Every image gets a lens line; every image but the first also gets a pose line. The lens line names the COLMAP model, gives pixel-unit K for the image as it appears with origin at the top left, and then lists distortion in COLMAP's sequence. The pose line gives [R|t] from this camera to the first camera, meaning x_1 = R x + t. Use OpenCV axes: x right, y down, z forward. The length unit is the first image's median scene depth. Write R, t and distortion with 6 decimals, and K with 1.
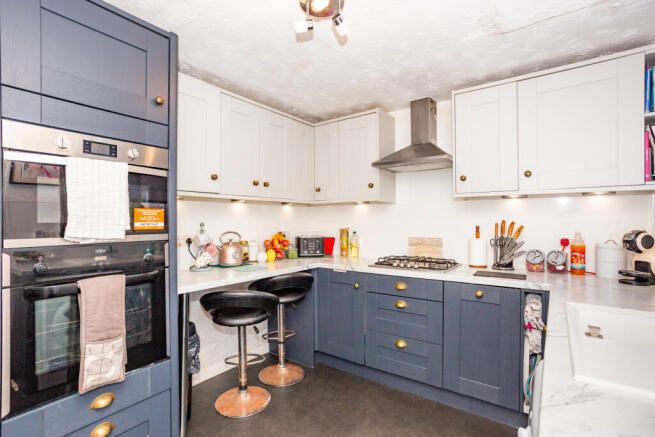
lens RADIAL K [[312.2, 0, 323.1], [0, 312.2, 219.7], [0, 0, 1]] dist [-0.051457, 0.029264]
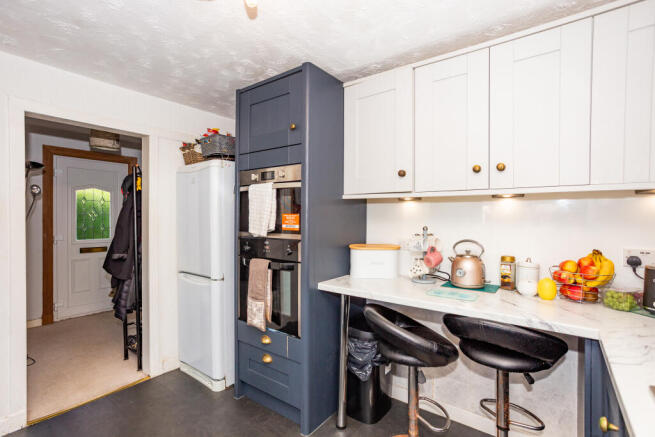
lens RADIAL K [[312.2, 0, 323.1], [0, 312.2, 219.7], [0, 0, 1]] dist [-0.051457, 0.029264]
pose [[-0.006182, 0.008095, -0.999948, 0.597931], [-0.003475, 0.999961, 0.008117, -0.019346], [0.999975, 0.003525, -0.006154, 0.931821]]
